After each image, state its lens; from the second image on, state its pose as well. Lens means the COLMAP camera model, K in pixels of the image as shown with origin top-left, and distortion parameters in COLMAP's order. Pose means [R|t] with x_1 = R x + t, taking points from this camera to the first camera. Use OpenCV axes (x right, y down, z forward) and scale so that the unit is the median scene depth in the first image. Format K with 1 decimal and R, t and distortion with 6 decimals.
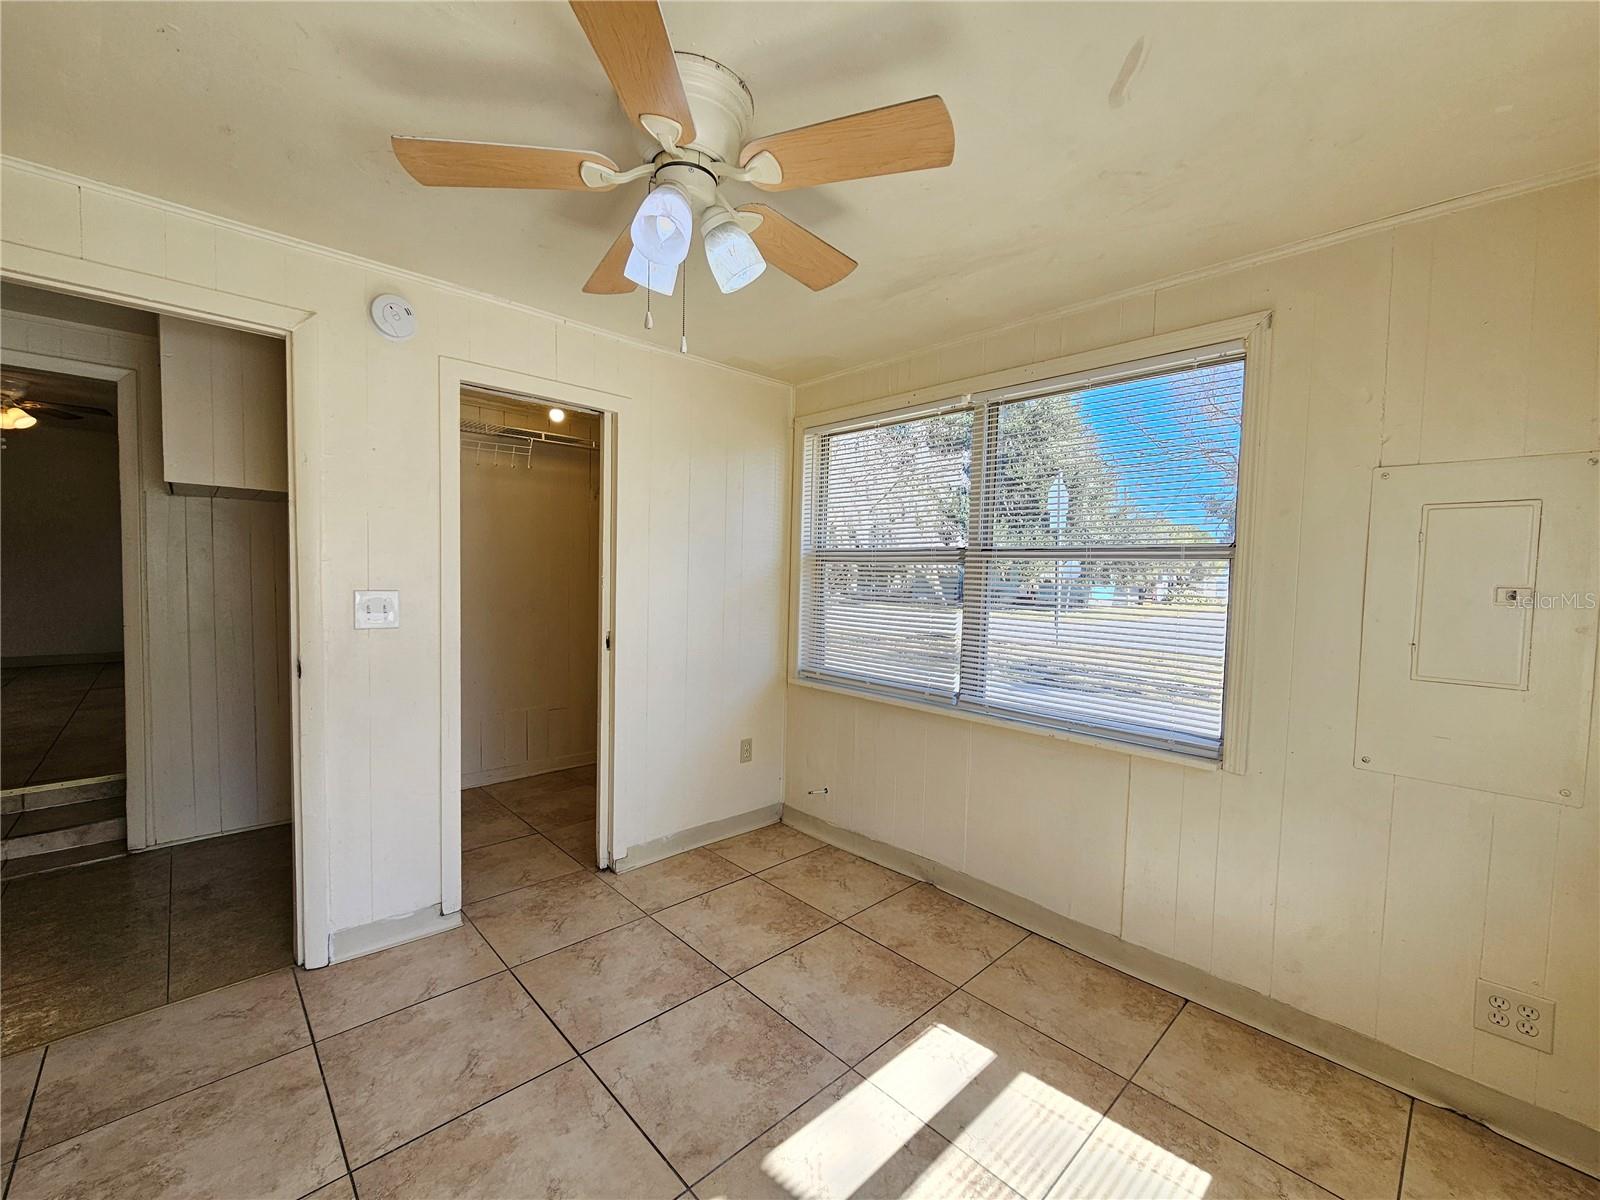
lens RADIAL K [[654.3, 0, 795.2], [0, 654.3, 608.7], [0, 0, 1]] dist [-0.000715, 0.000495]
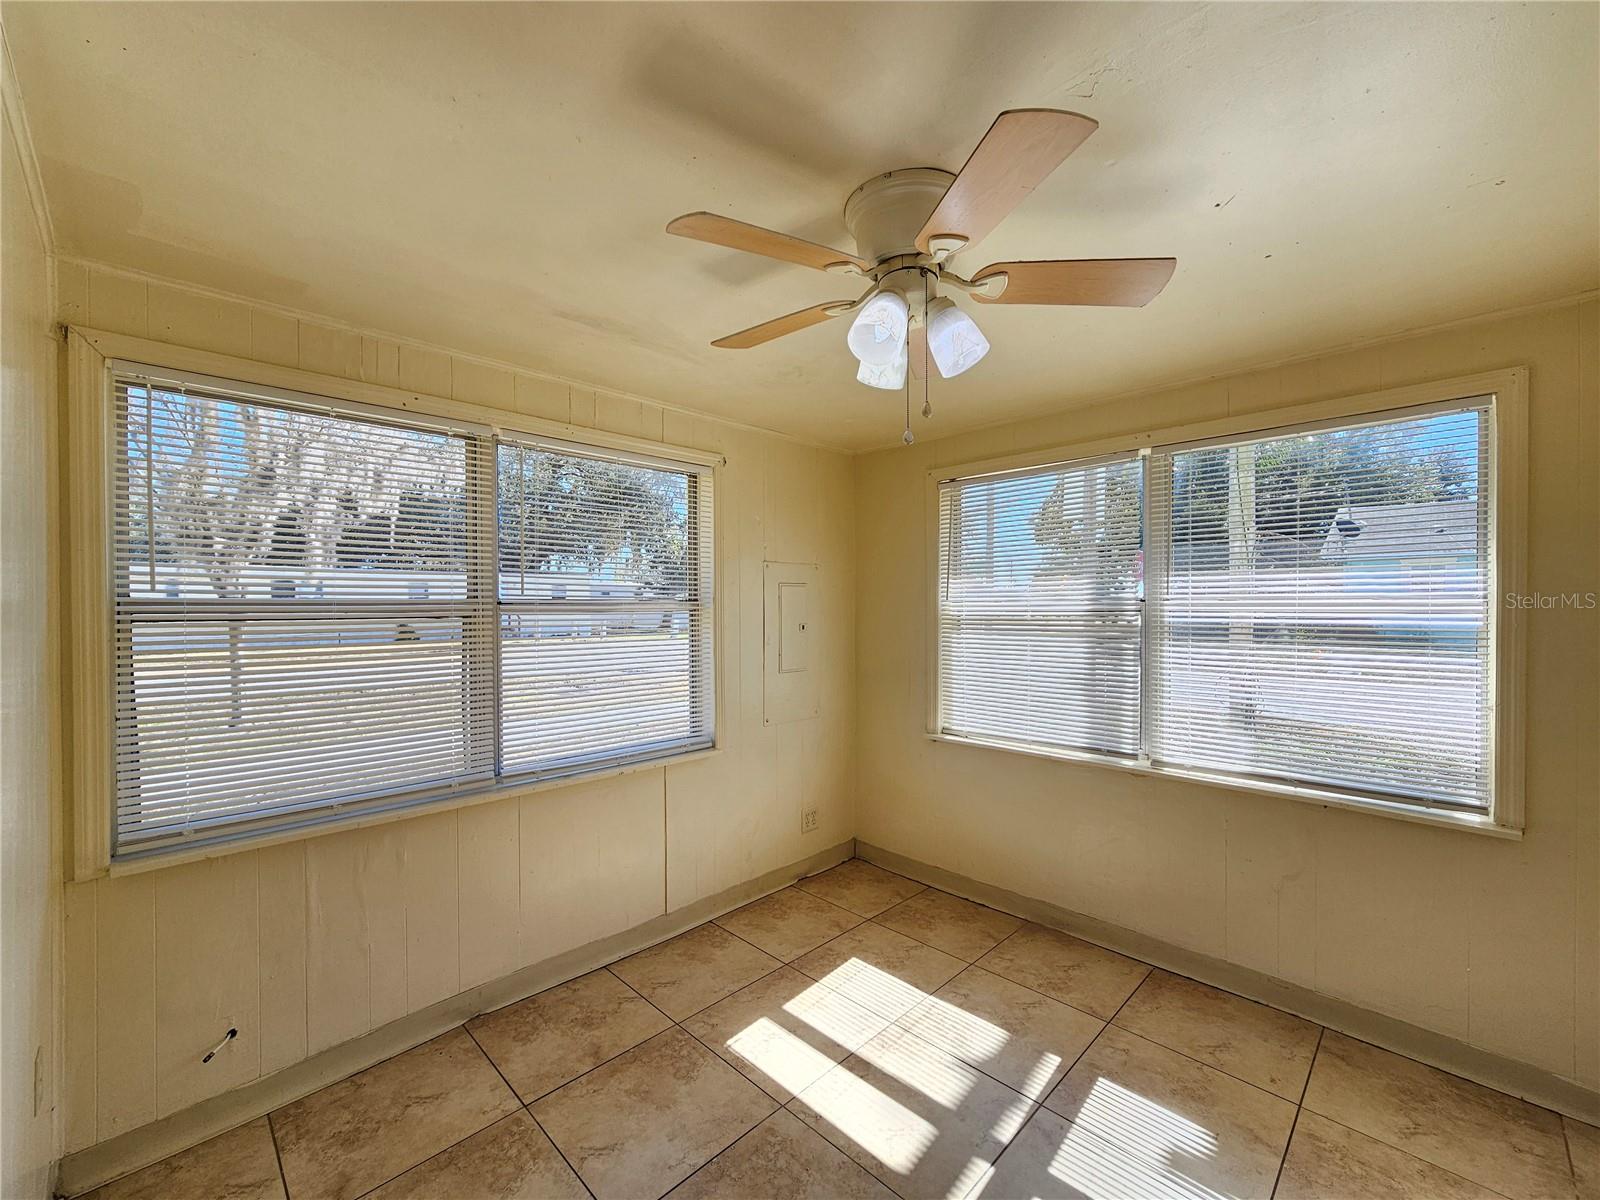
lens RADIAL K [[654.3, 0, 795.2], [0, 654.3, 608.7], [0, 0, 1]] dist [-0.000715, 0.000495]
pose [[-0.024773, -0.034929, 0.999083, -0.752990], [0.056169, 0.997762, 0.036275, -0.113475], [-0.998114, 0.057016, -0.022756, 0.758777]]
